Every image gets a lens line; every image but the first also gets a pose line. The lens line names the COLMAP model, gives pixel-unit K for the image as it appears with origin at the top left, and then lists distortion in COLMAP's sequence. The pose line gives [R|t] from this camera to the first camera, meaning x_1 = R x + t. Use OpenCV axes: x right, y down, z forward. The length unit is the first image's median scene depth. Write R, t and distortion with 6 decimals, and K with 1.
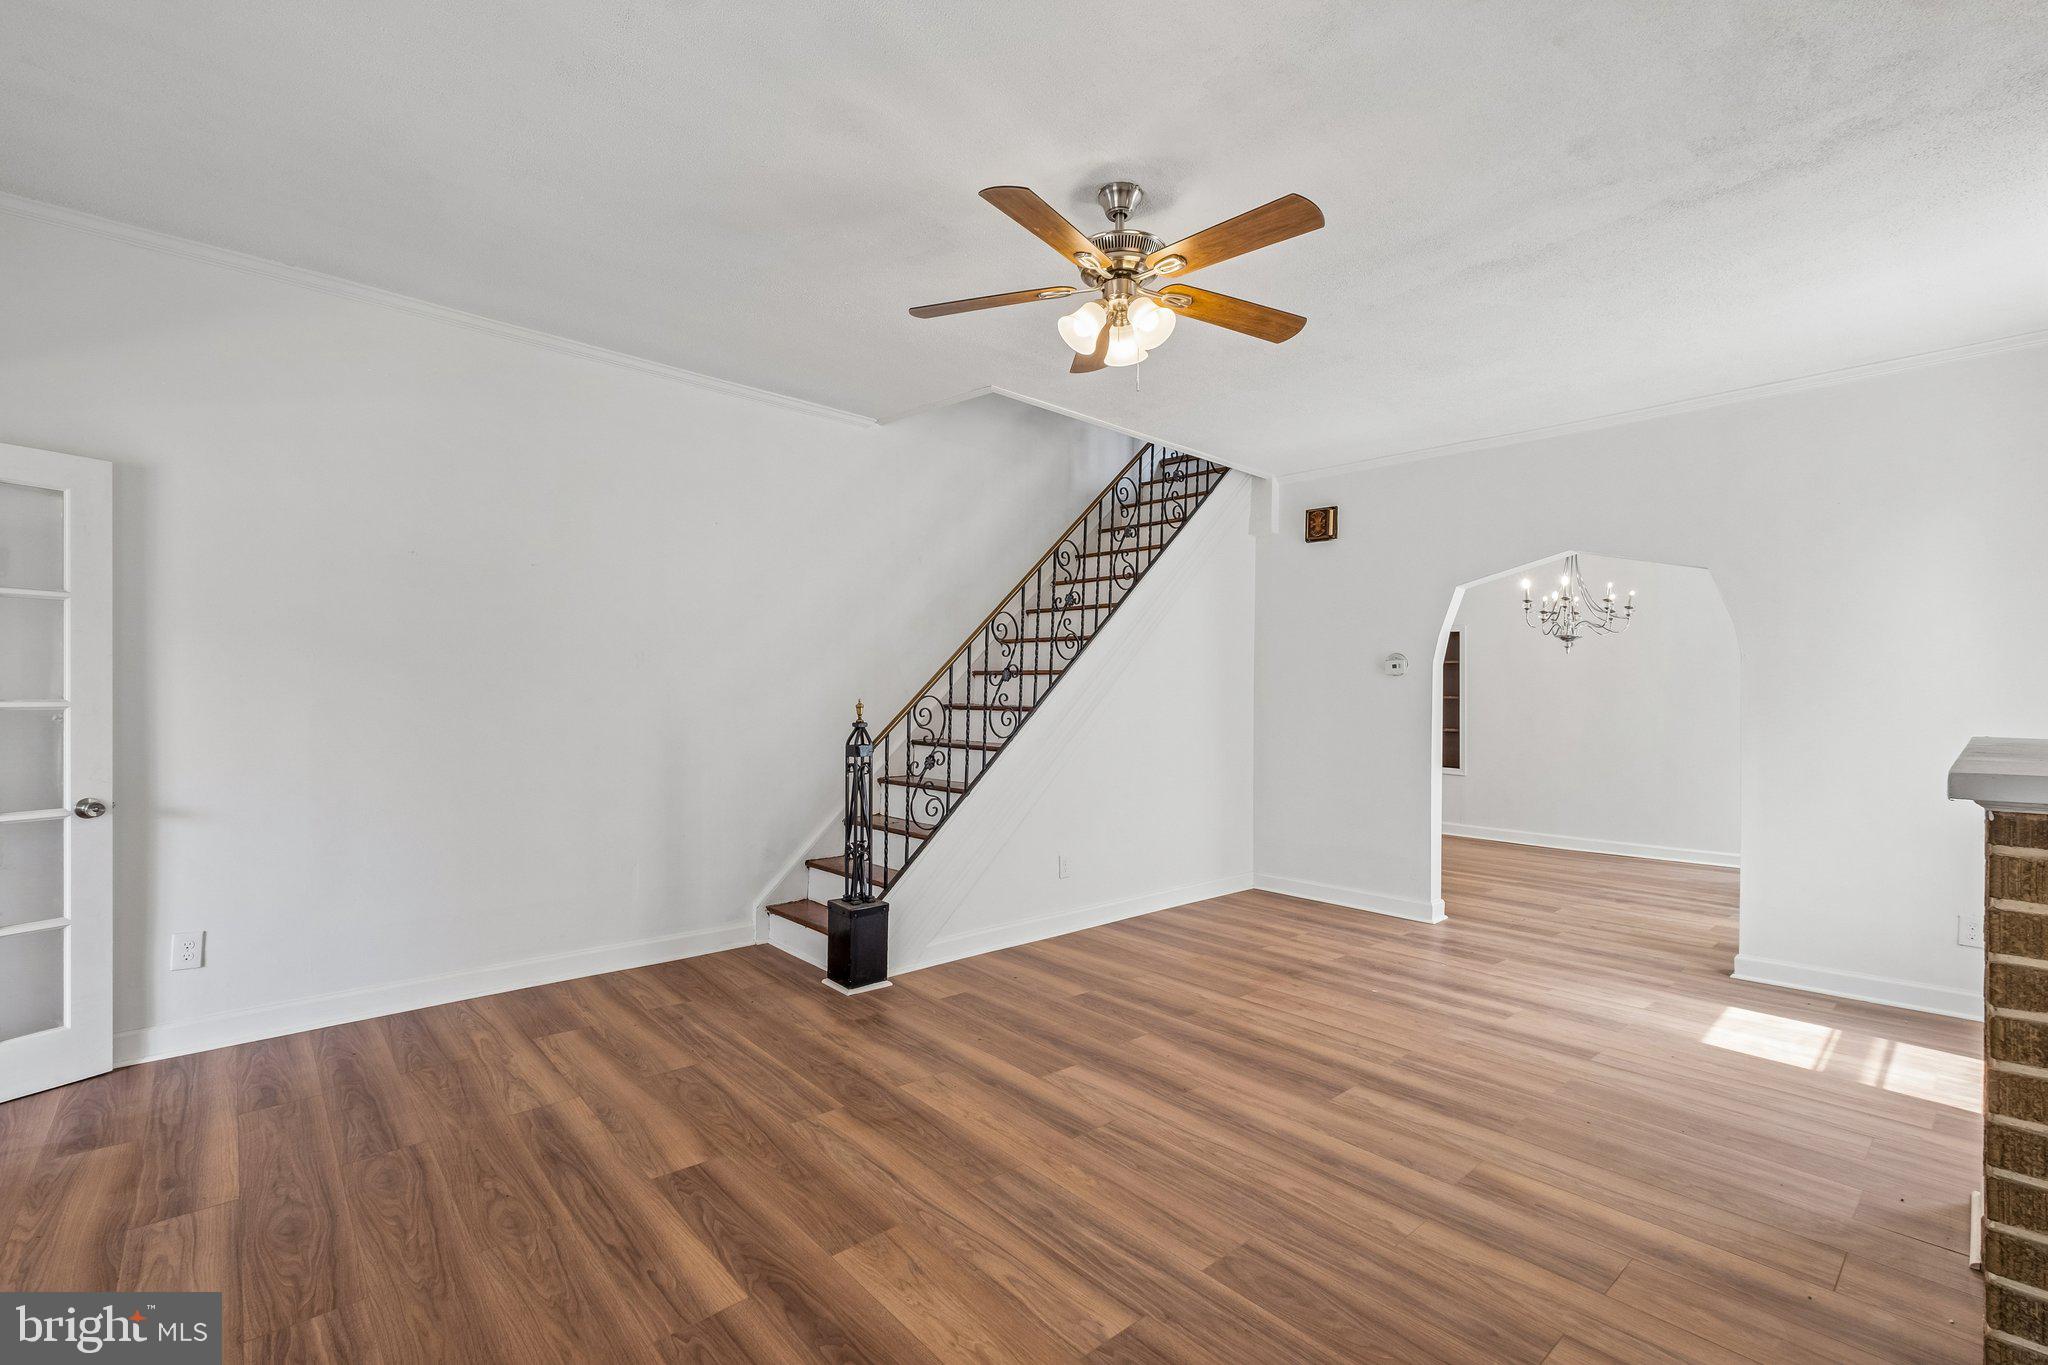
lens RADIAL K [[902.9, 0, 1016.6], [0, 902.9, 680.1], [0, 0, 1]] dist [-0.003051, 0.000369]
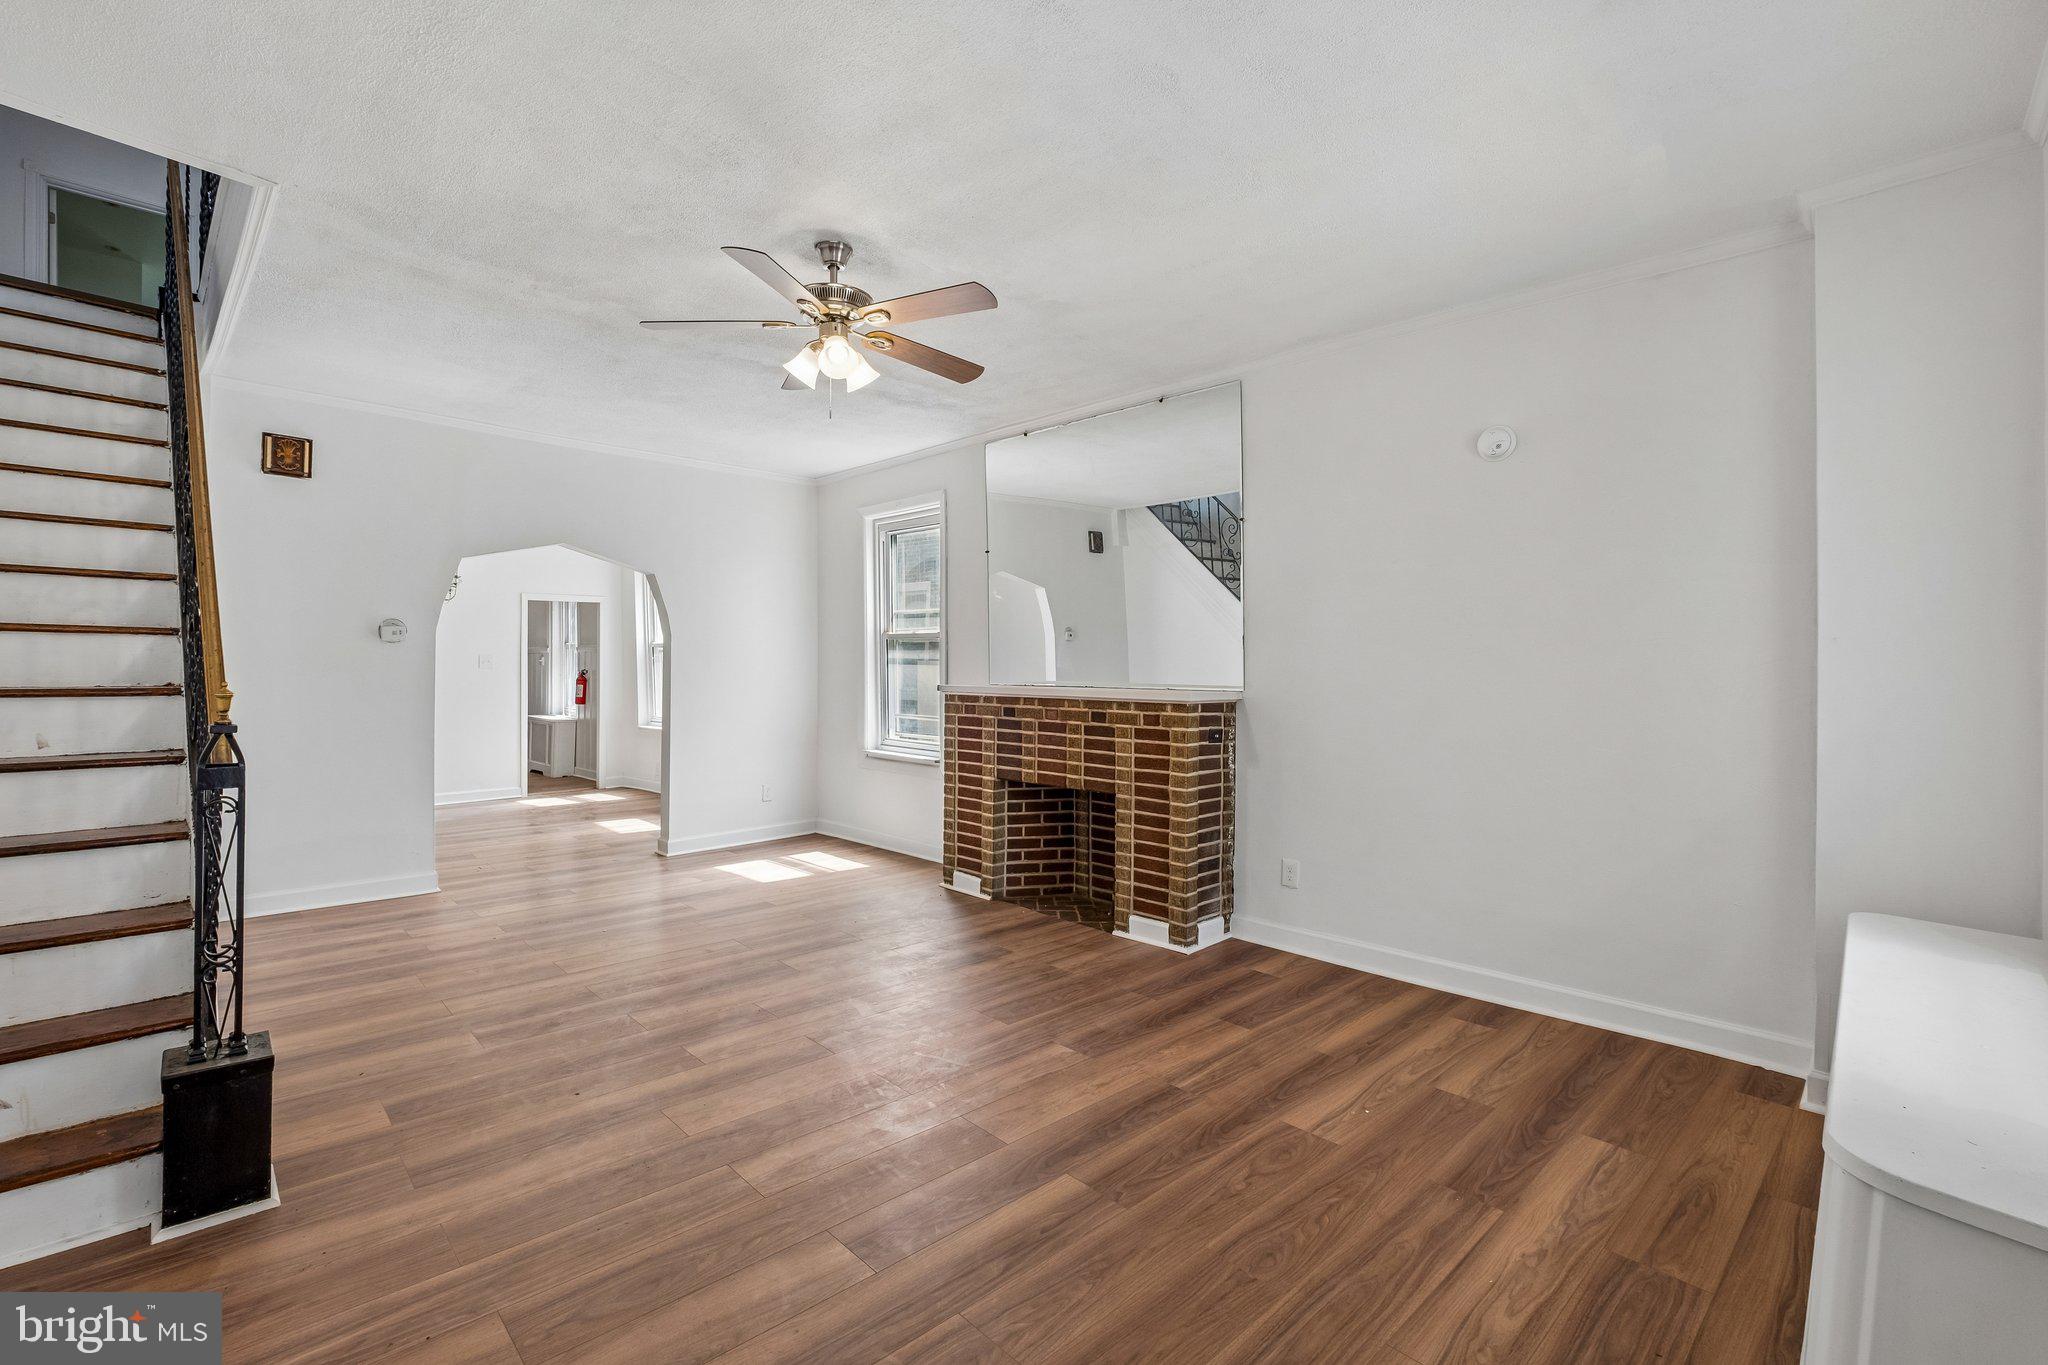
lens RADIAL K [[902.9, 0, 980.6], [0, 902.9, 665.7], [0, 0, 1]] dist [-0.003051, 0.000369]
pose [[-0.013419, -0.007484, 0.999882, -0.782415], [-0.022515, 0.999721, 0.007181, -0.002359], [-0.999656, -0.022416, -0.013584, 0.597158]]
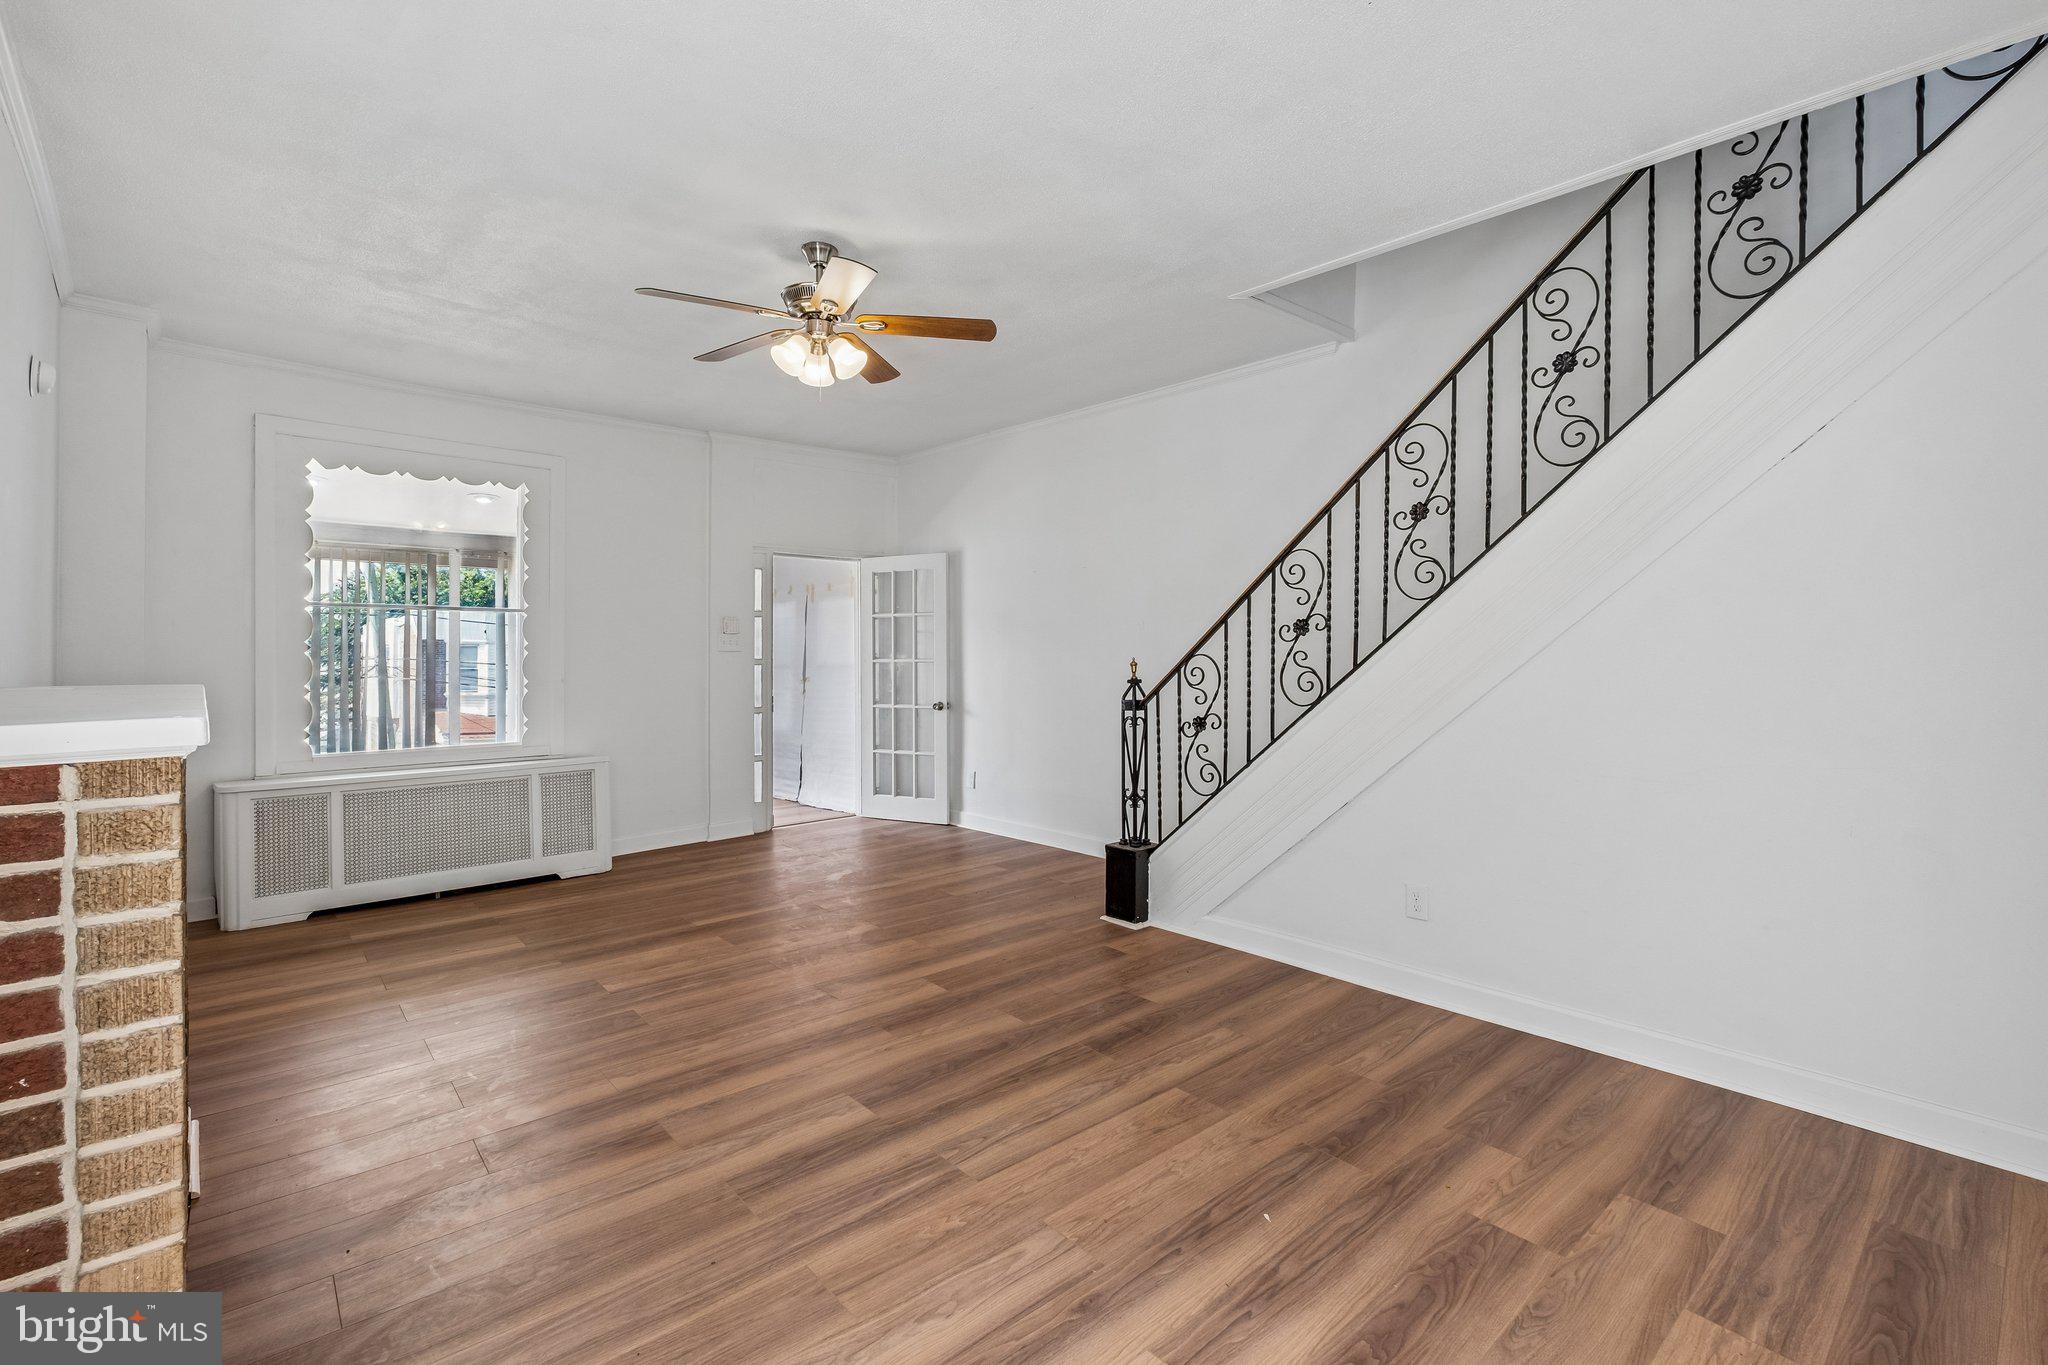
lens RADIAL K [[902.9, 0, 989.5], [0, 902.9, 655.2], [0, 0, 1]] dist [-0.003051, 0.000369]
pose [[-0.019741, -0.007391, -0.999778, 0.989545], [0.014247, 0.999869, -0.007673, 0.025800], [0.999704, -0.014395, -0.019633, 0.919693]]
